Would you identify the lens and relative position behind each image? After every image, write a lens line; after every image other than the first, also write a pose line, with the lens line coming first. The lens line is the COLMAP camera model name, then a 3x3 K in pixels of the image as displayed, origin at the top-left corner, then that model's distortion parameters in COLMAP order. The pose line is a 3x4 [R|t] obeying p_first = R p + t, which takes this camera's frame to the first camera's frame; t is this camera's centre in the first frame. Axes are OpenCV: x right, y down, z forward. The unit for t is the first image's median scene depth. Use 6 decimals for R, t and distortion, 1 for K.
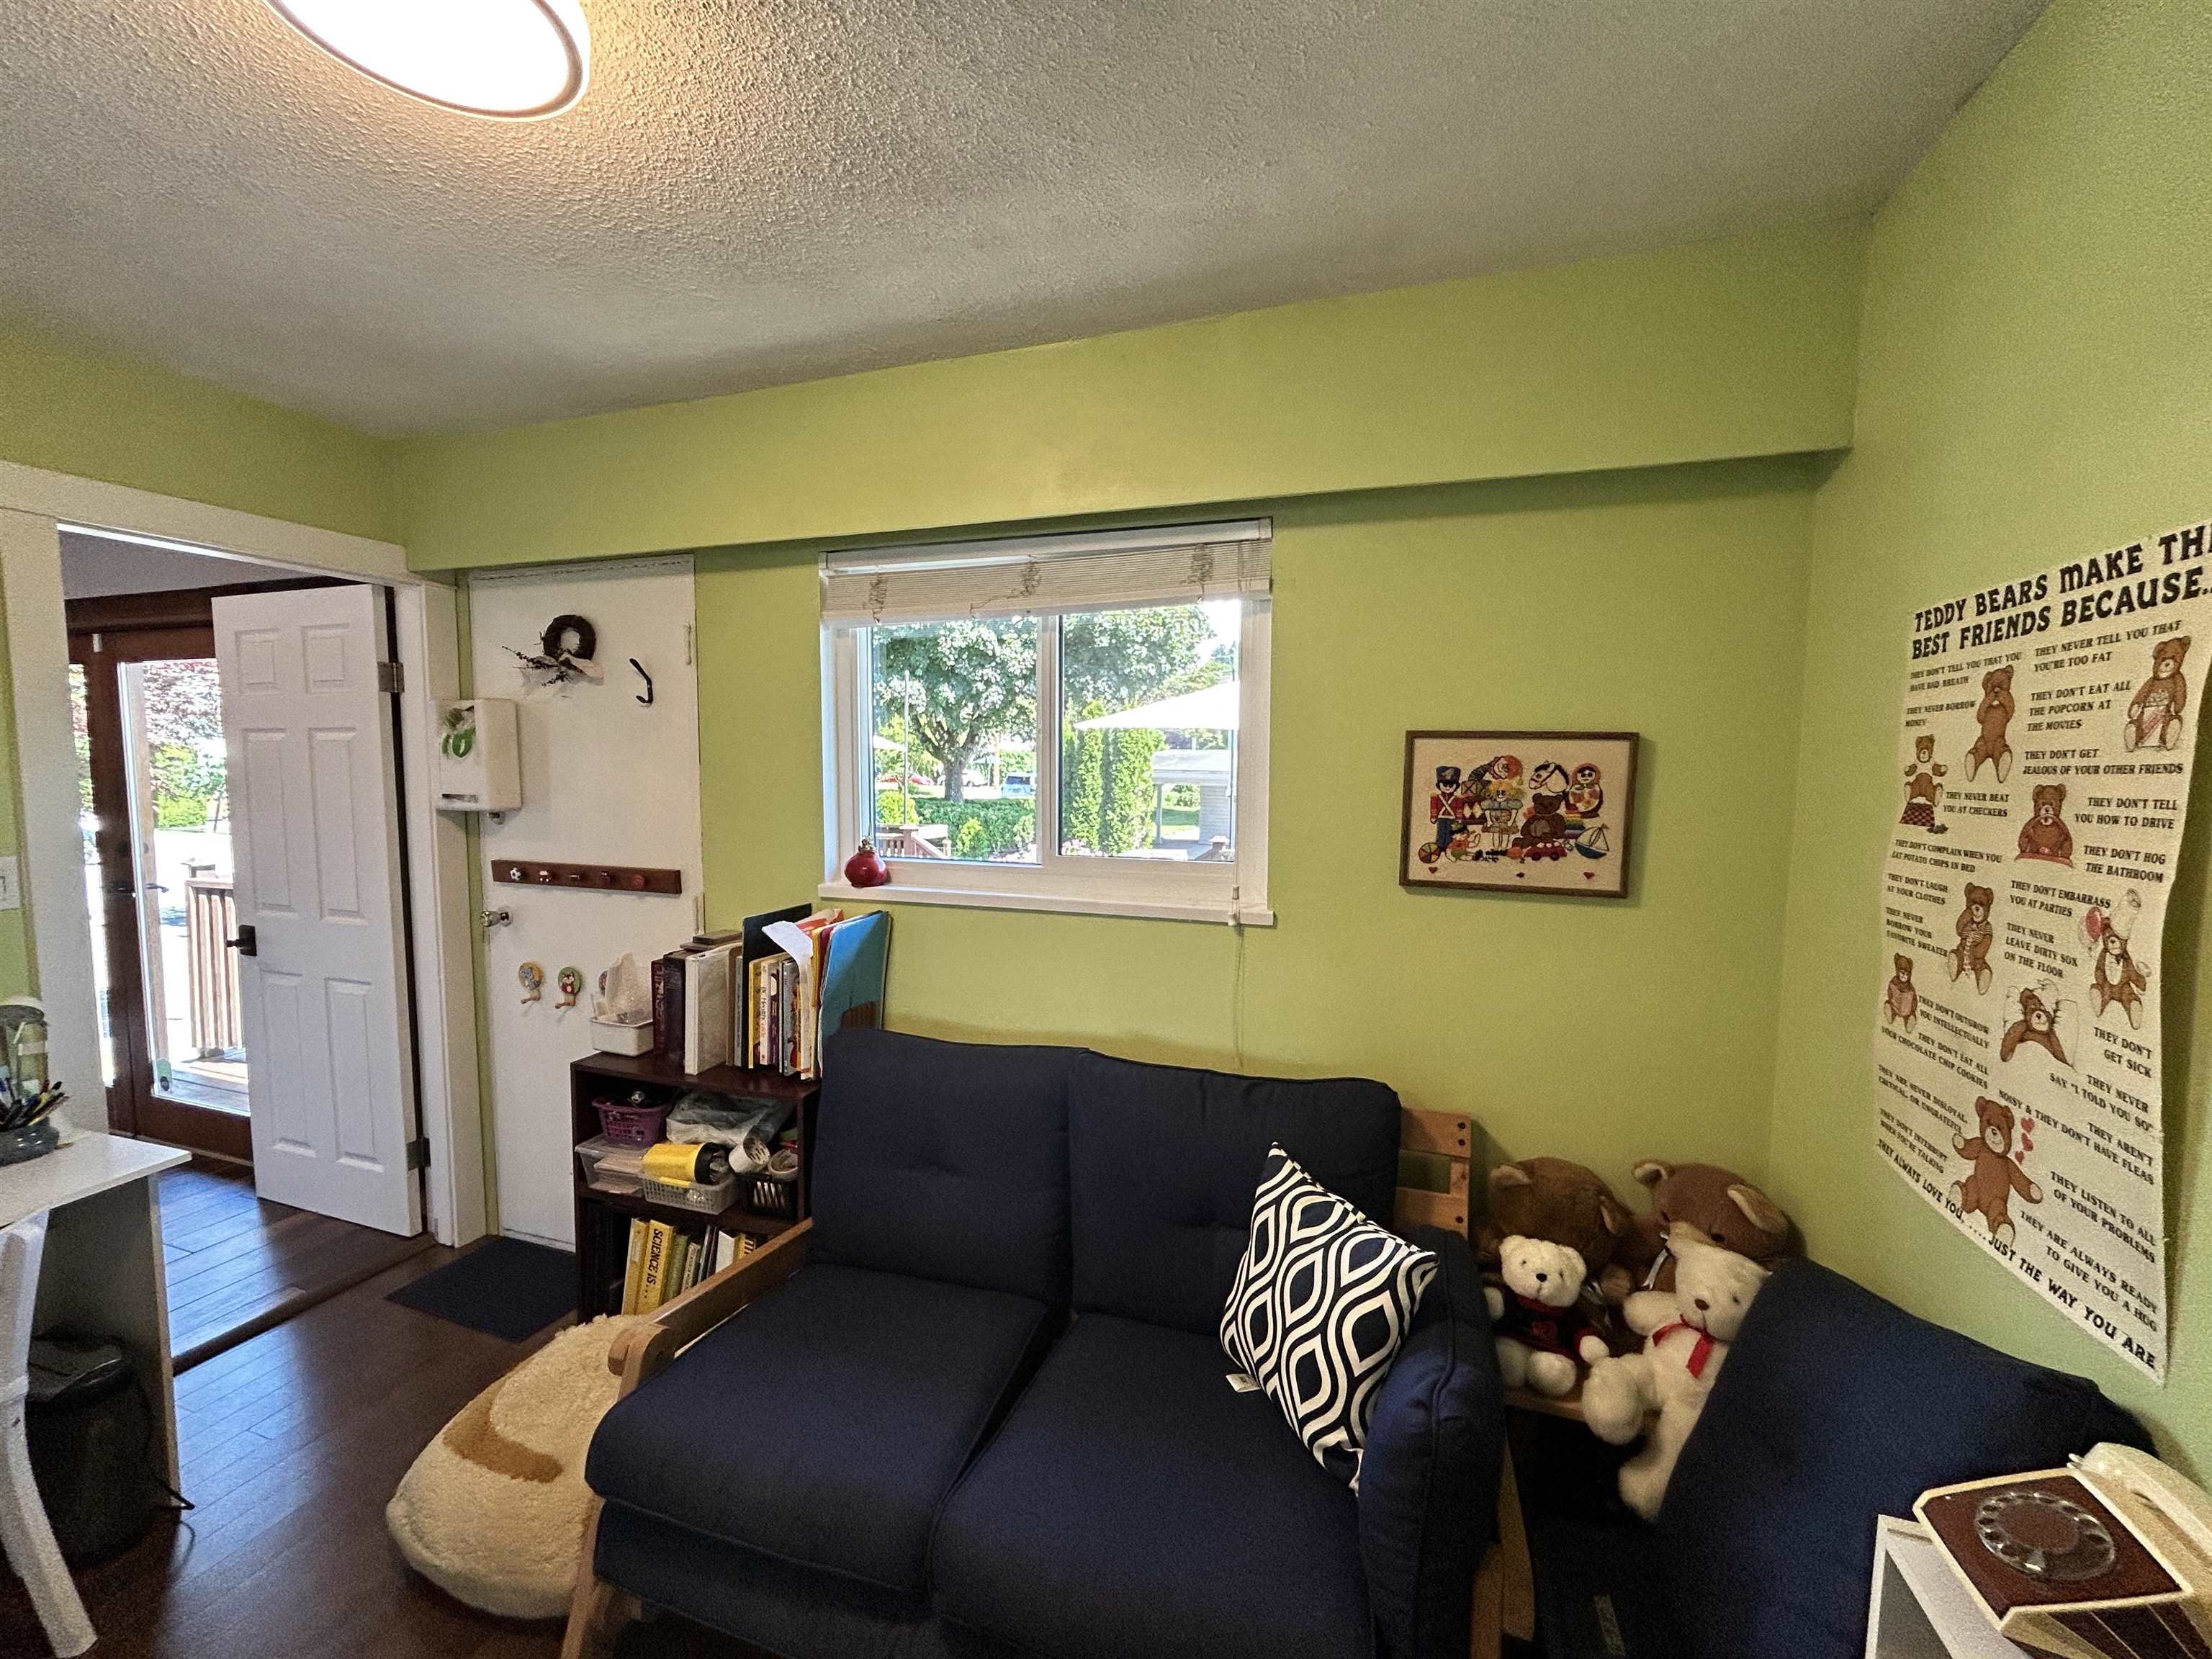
lens RADIAL K [[899.1, 0, 1106.8], [0, 899.1, 832.7], [0, 0, 1]] dist [-0.008861, 0.001084]
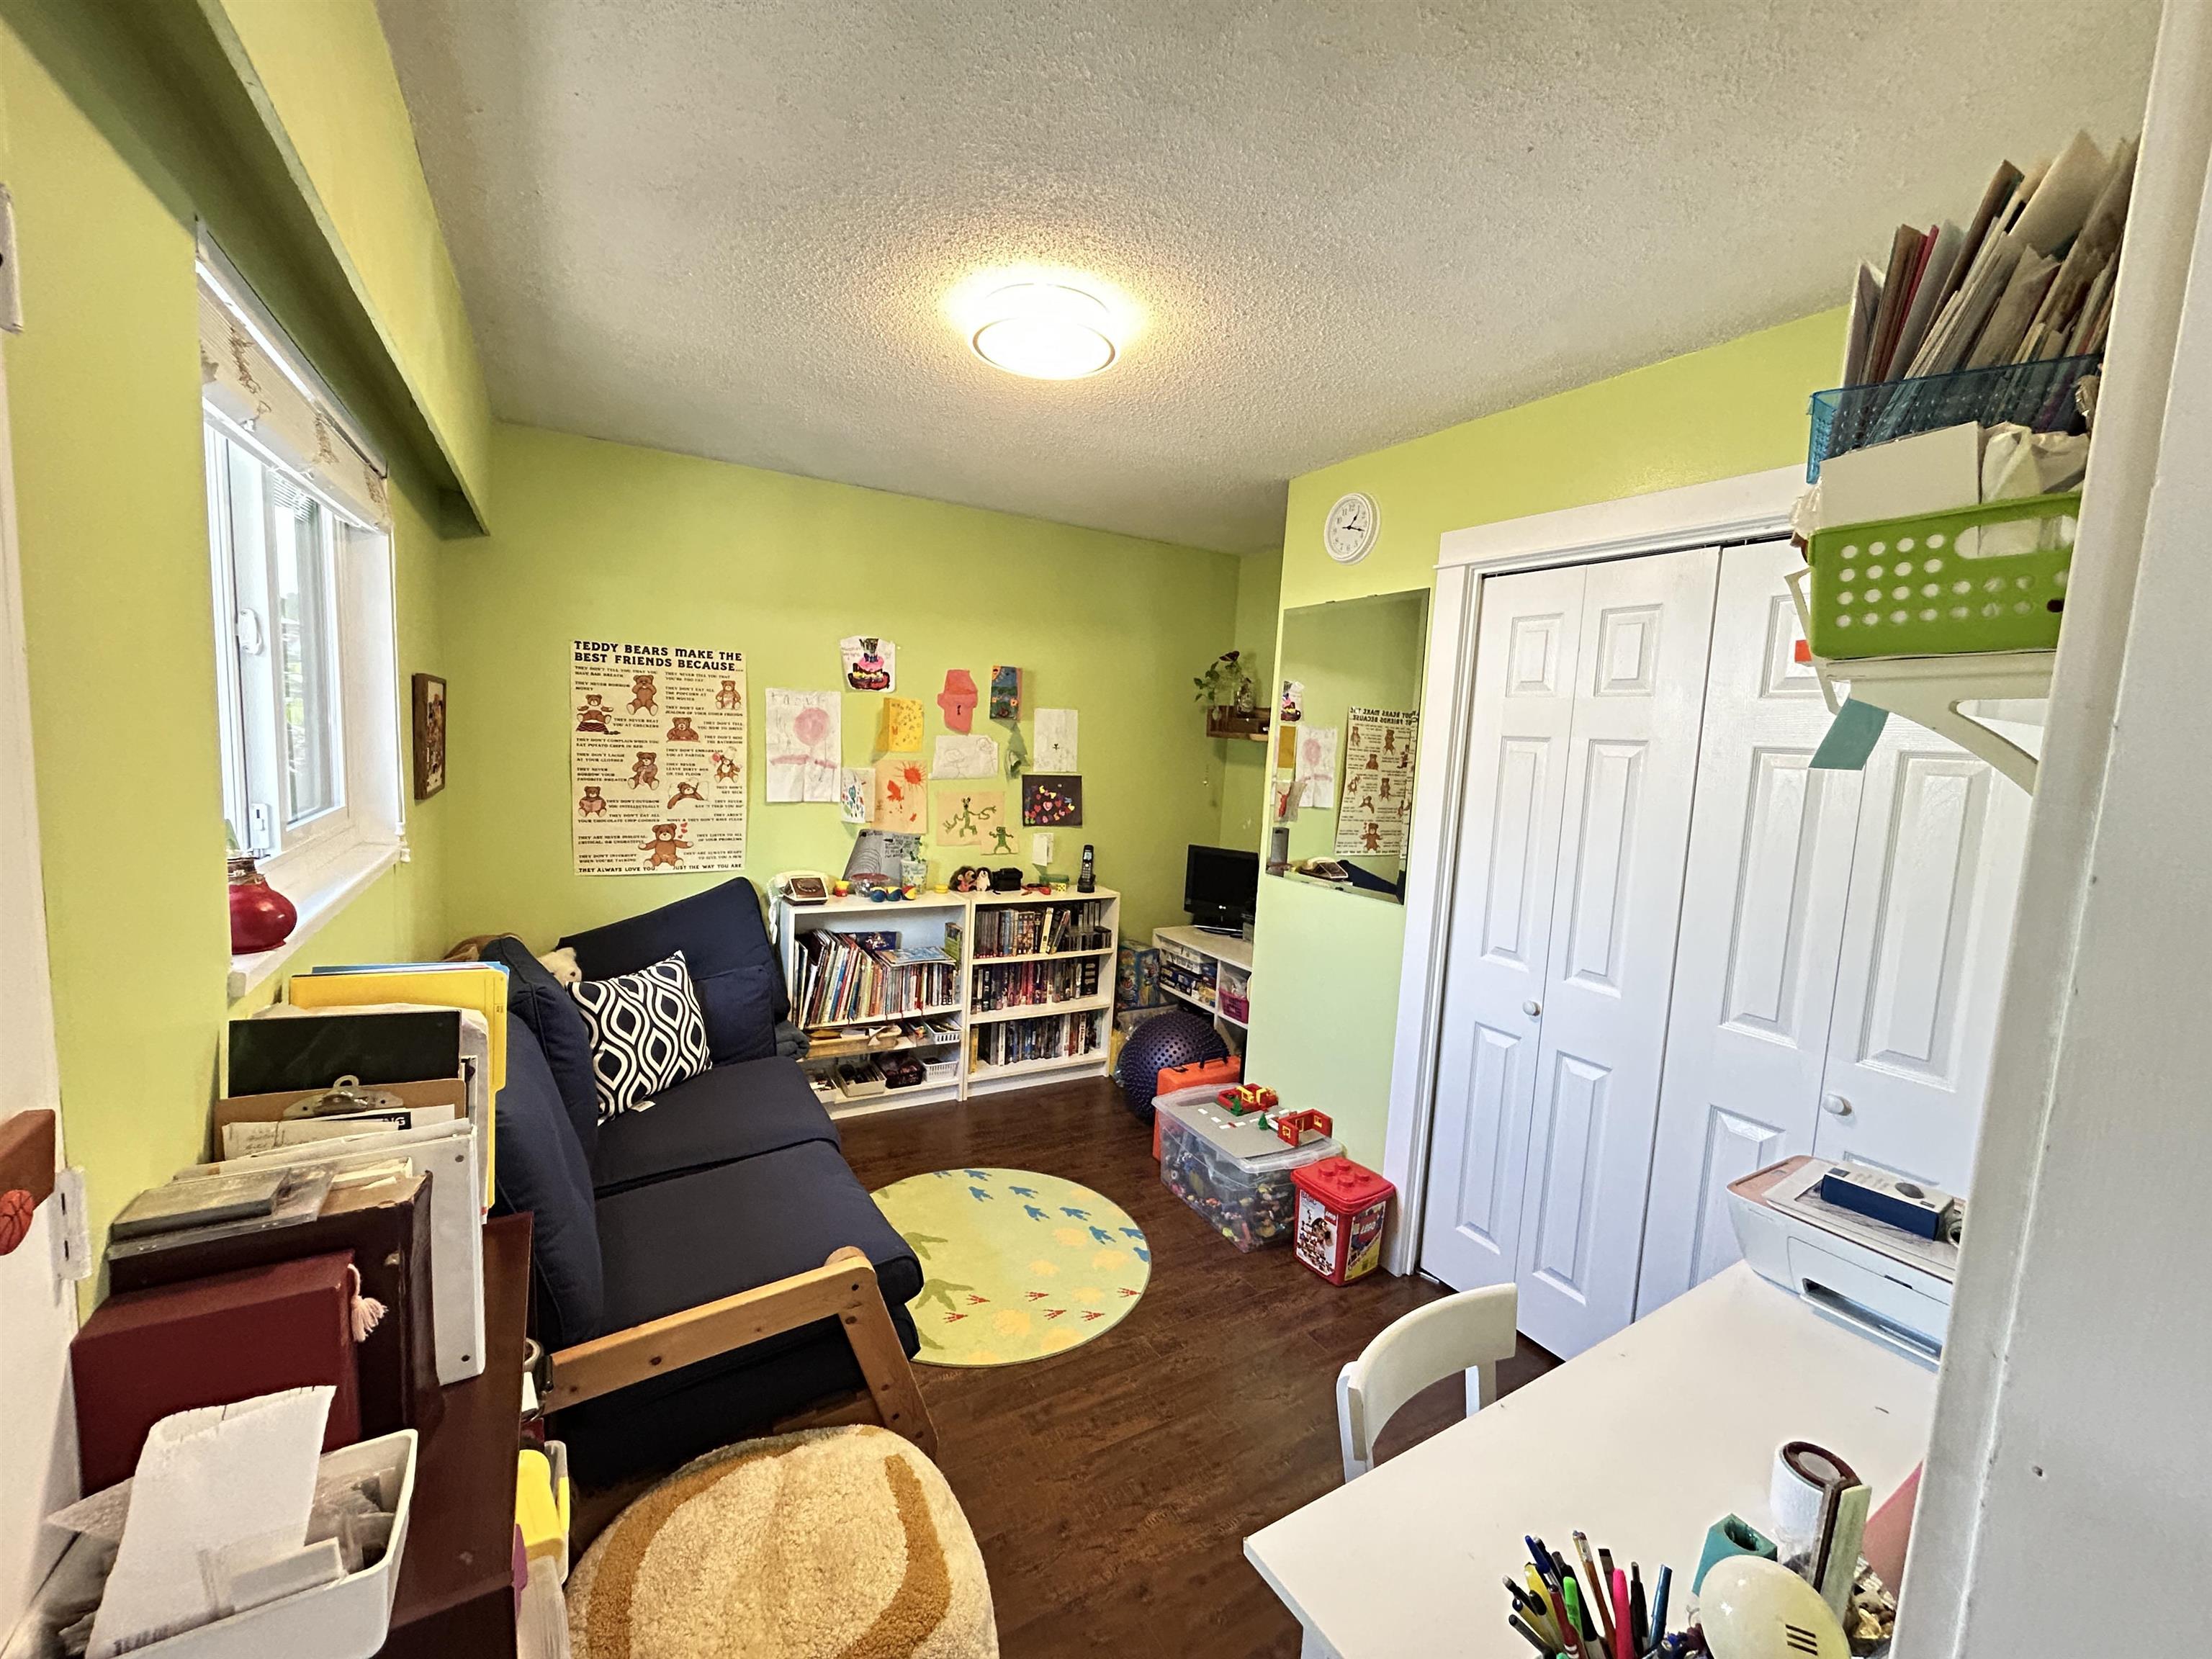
lens RADIAL K [[899.1, 0, 1112.4], [0, 899.1, 826.0], [0, 0, 1]] dist [-0.008861, 0.001084]
pose [[-0.755048, -0.116470, 0.645242, -2.058843], [-0.006424, 0.985363, 0.170346, -0.210020], [-0.655638, 0.124474, -0.744745, 2.247961]]
